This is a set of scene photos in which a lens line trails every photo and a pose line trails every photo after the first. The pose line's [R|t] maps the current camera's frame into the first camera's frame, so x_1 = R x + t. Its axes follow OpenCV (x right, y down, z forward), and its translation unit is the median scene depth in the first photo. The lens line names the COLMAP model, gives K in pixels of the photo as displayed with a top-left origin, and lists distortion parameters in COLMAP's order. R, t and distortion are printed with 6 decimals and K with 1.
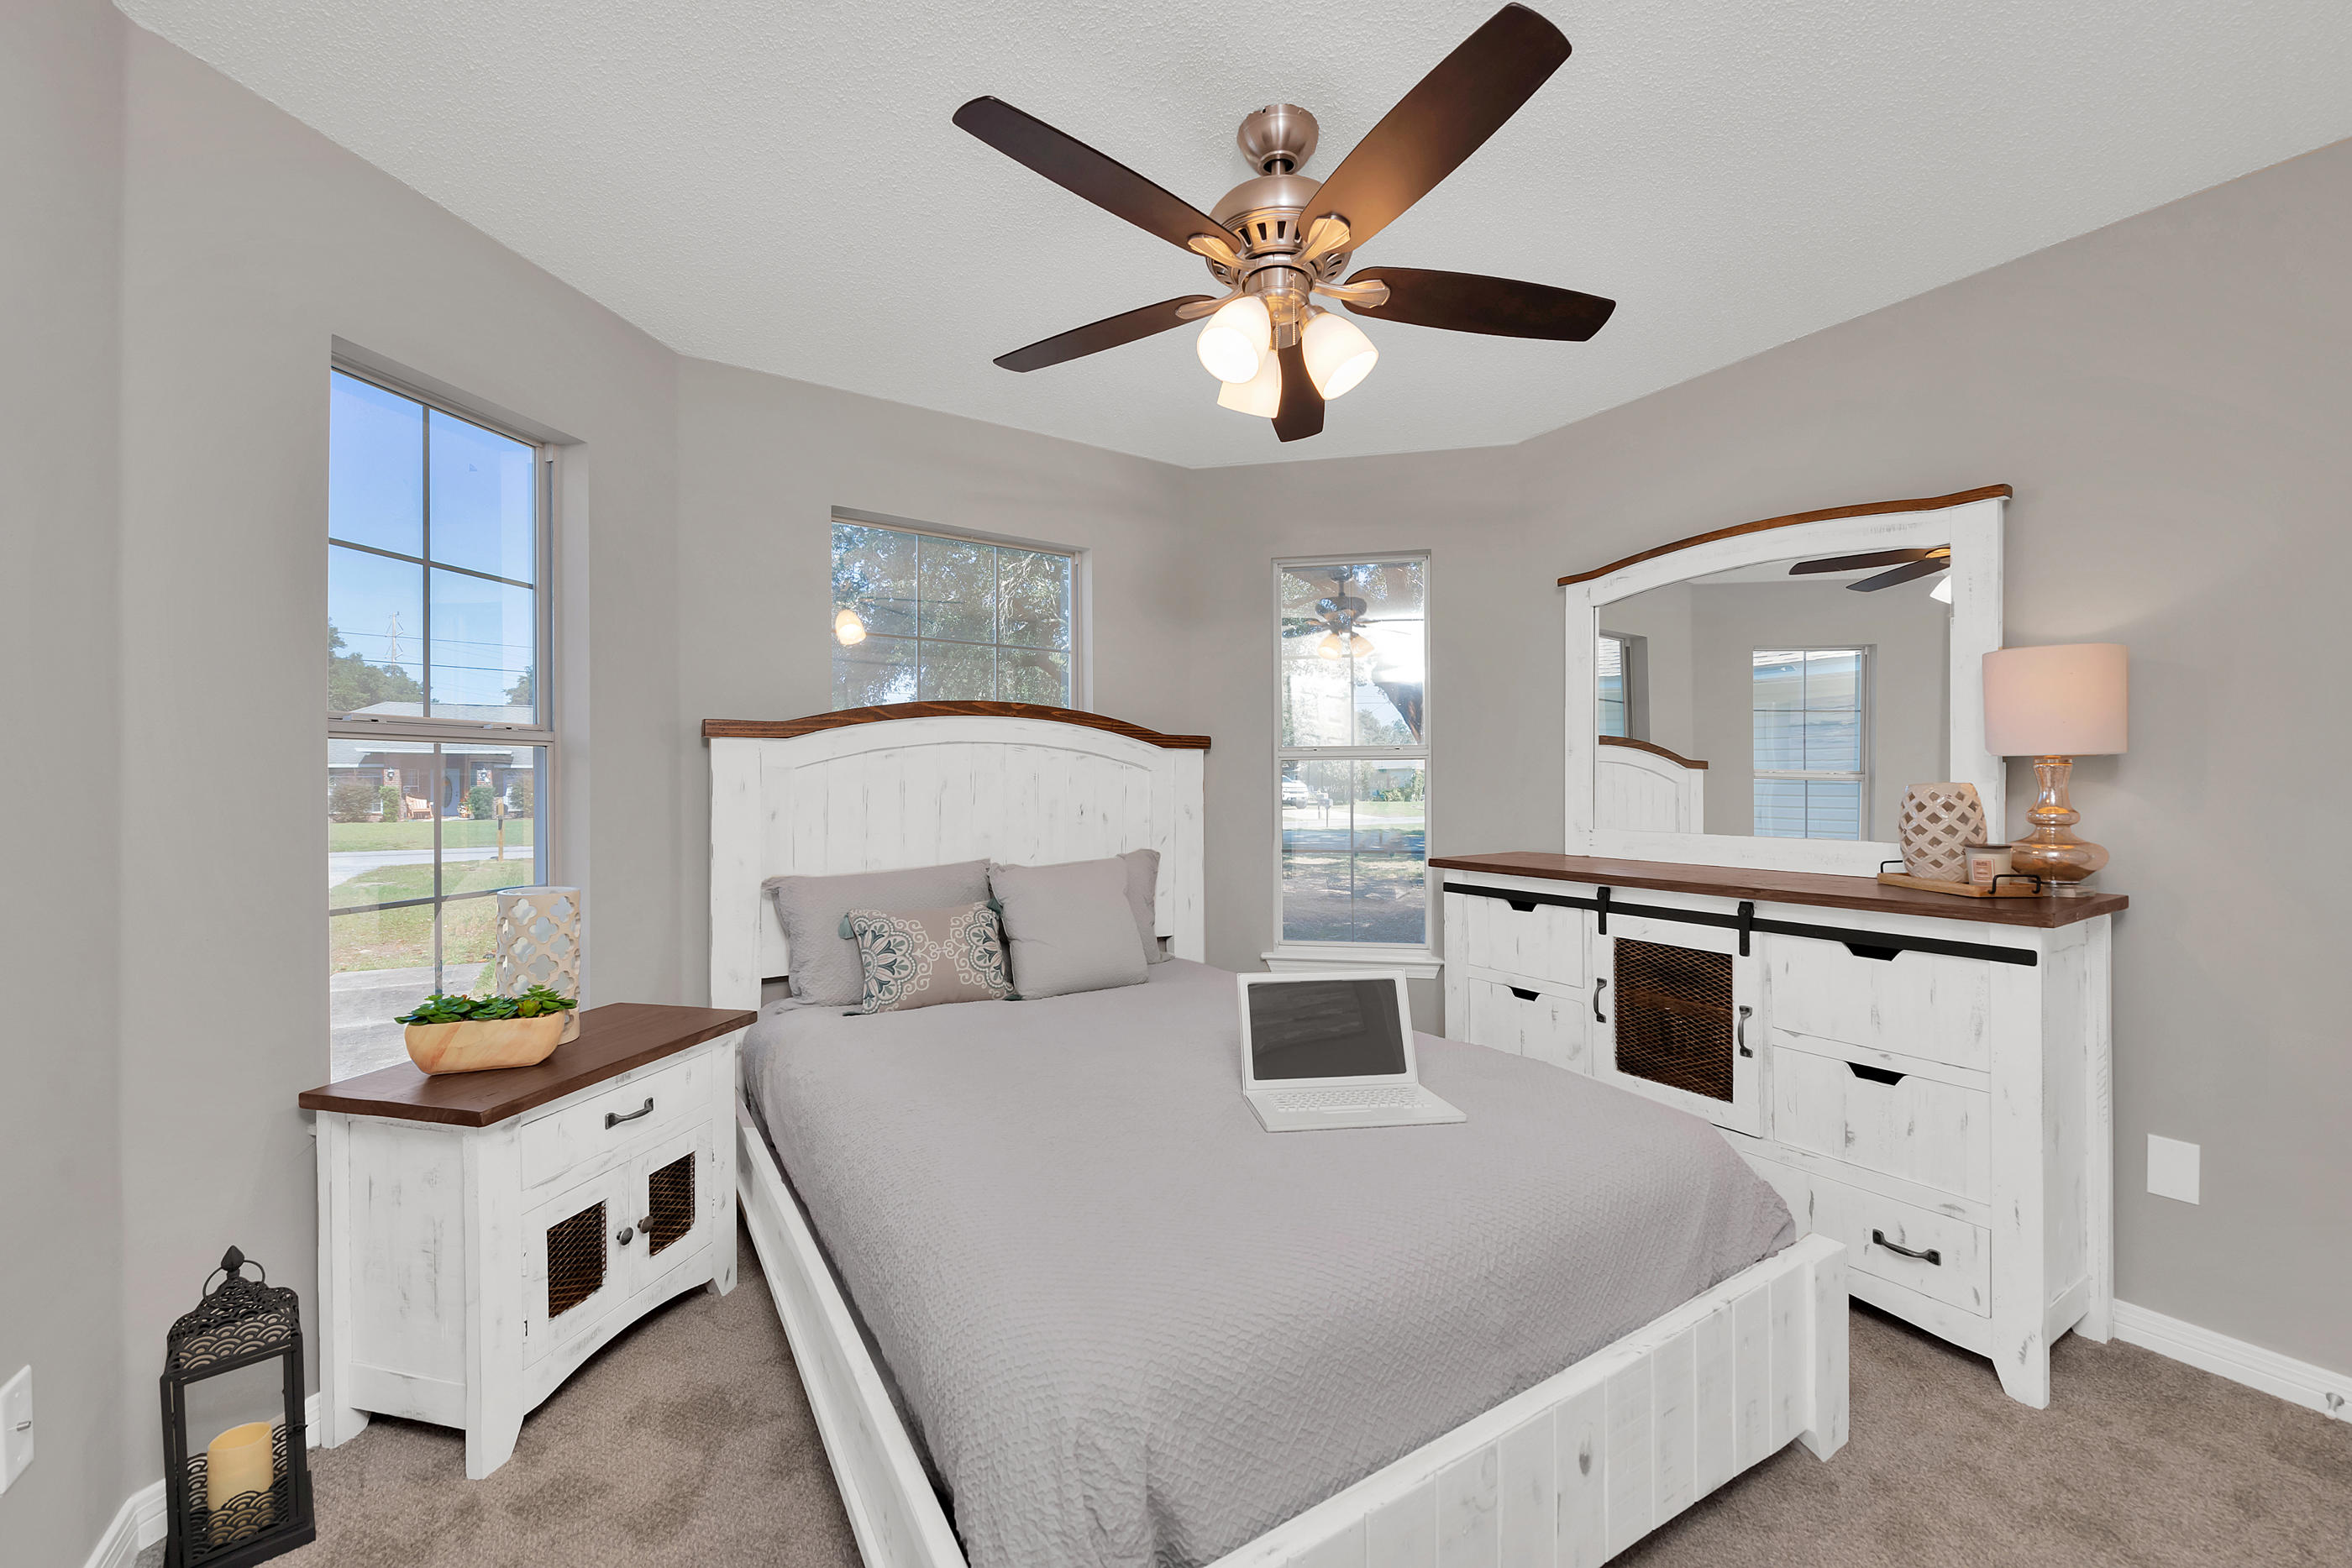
lens RADIAL K [[975.7, 0, 1155.8], [0, 975.7, 782.4], [0, 0, 1]] dist [0.000081, -0.003831]
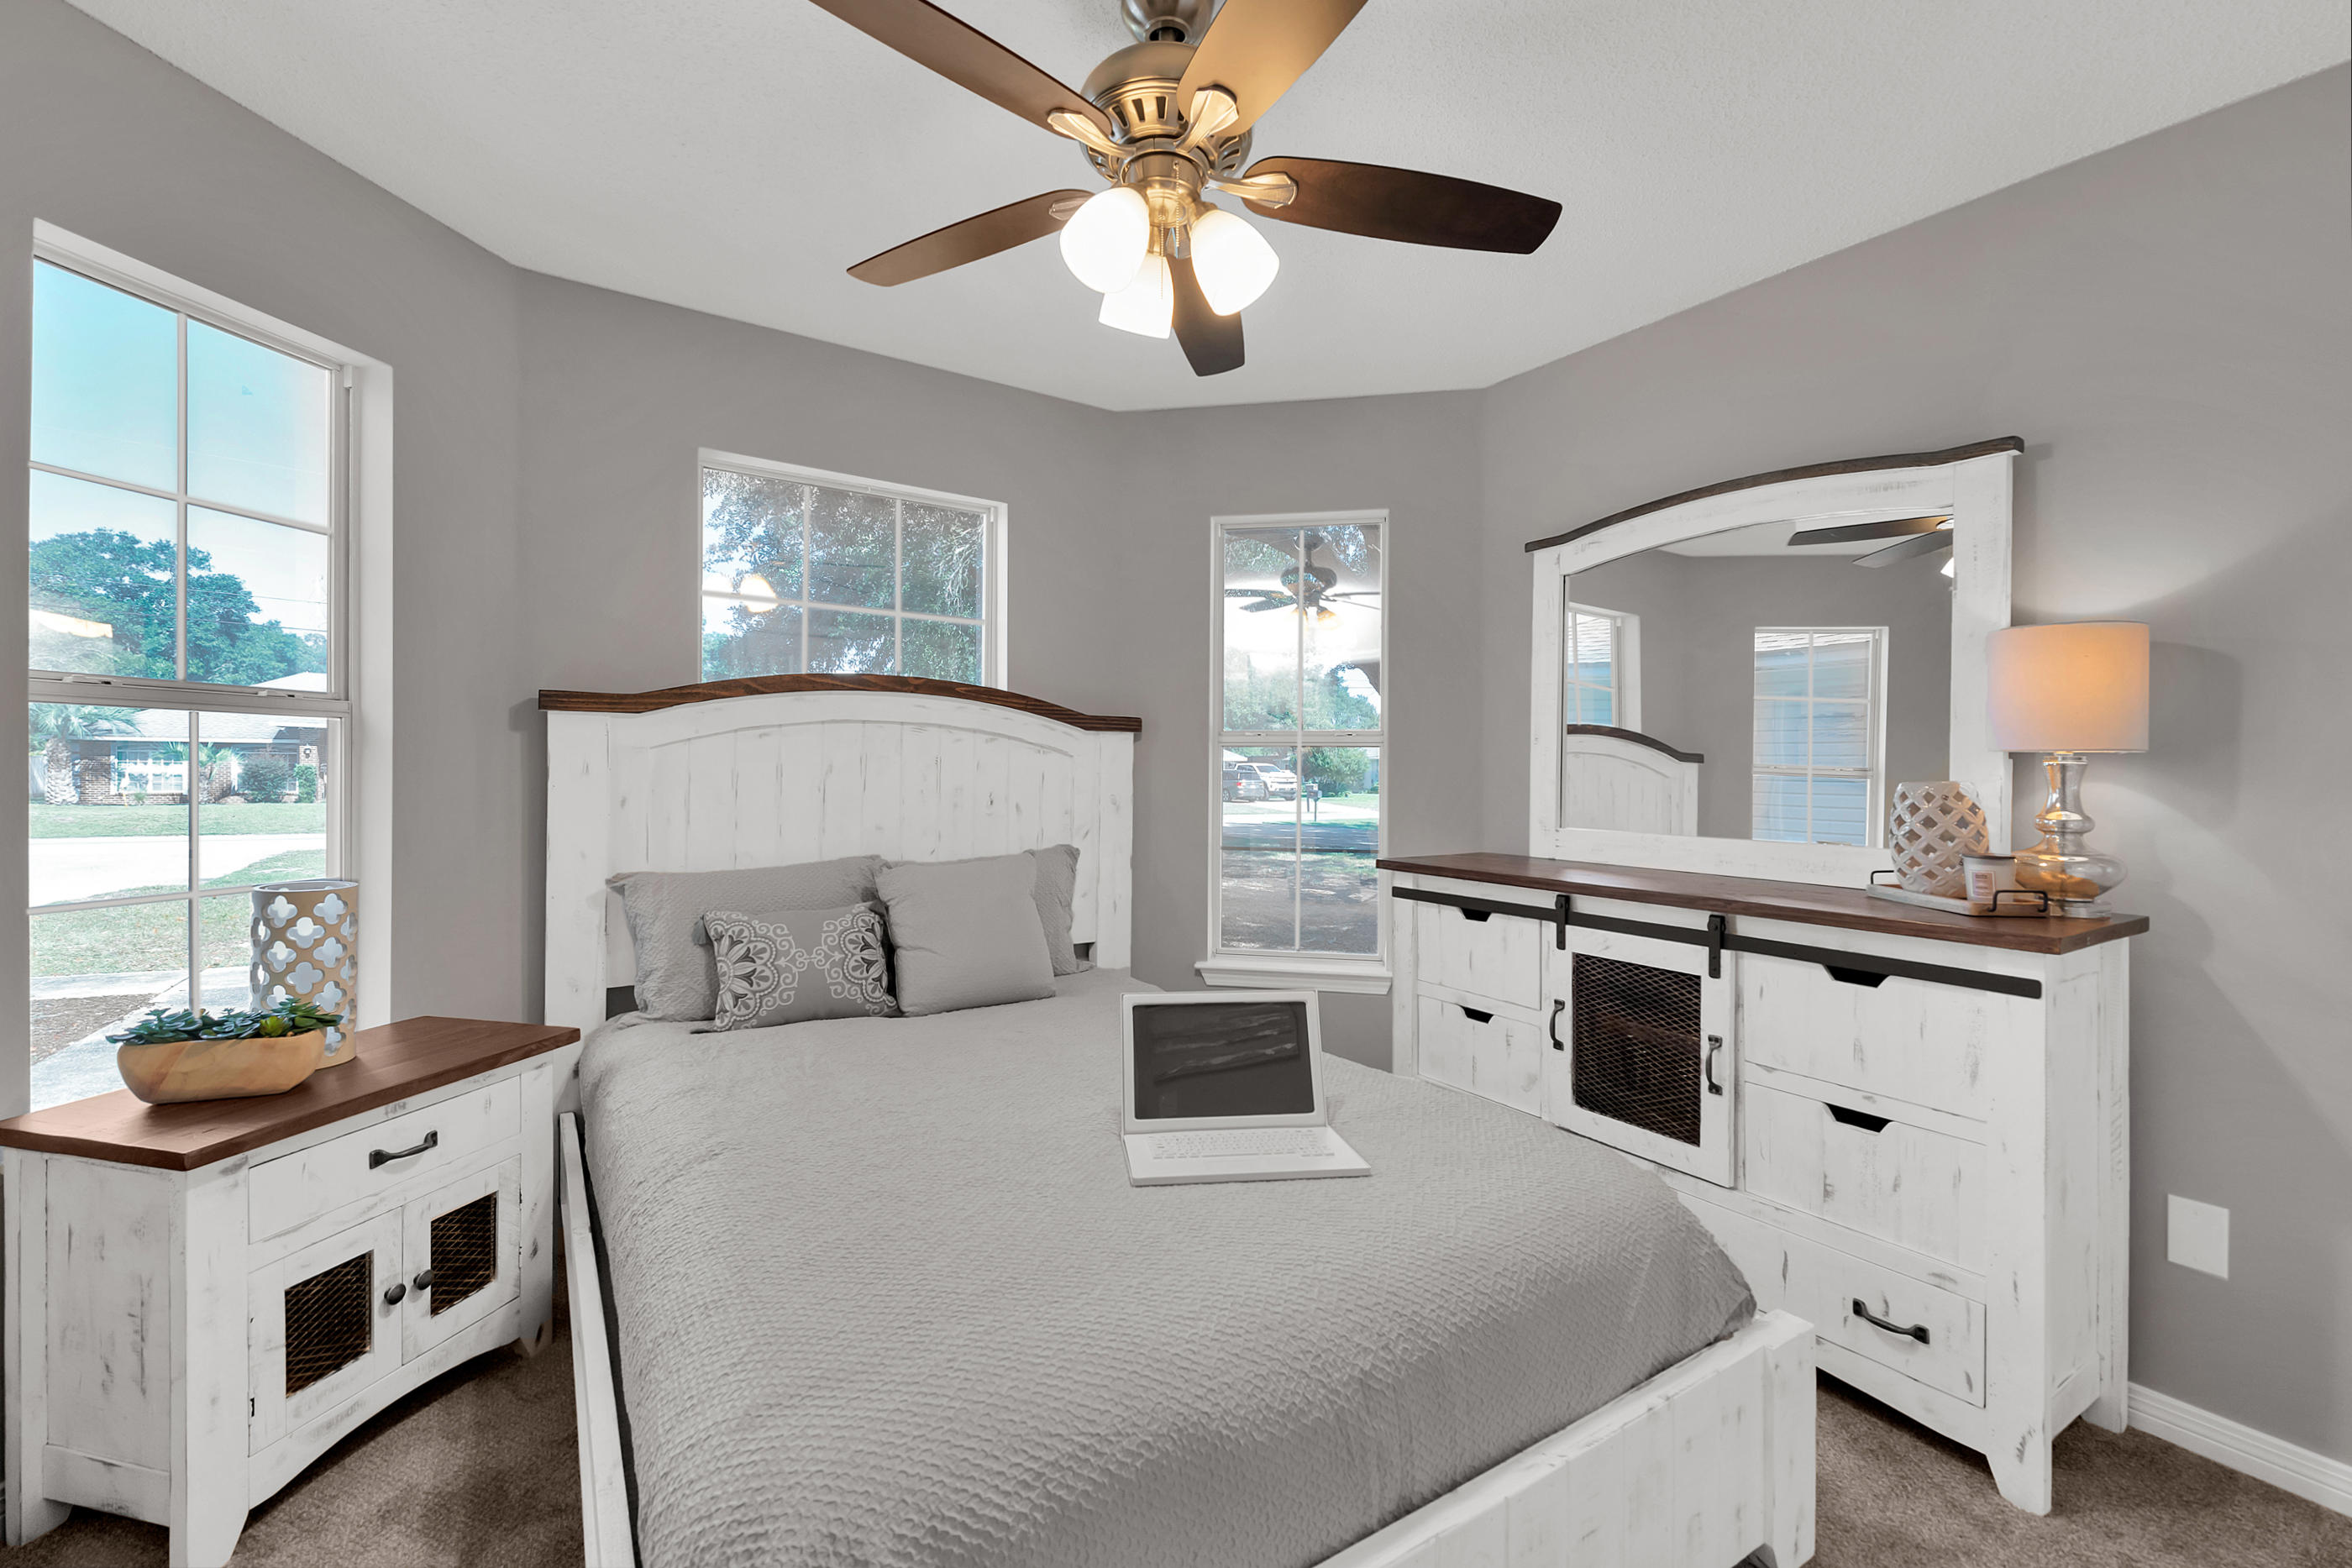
lens RADIAL K [[1003.2, 0, 1198.9], [0, 1003.2, 774.8], [0, 0, 1]] dist [-0.002448, -0.002257]
pose [[0.999825, 0.013379, 0.013061, 0.139697], [-0.013410, 0.999907, 0.002286, 0.002002], [-0.013030, -0.002460, 0.999912, 0.124029]]
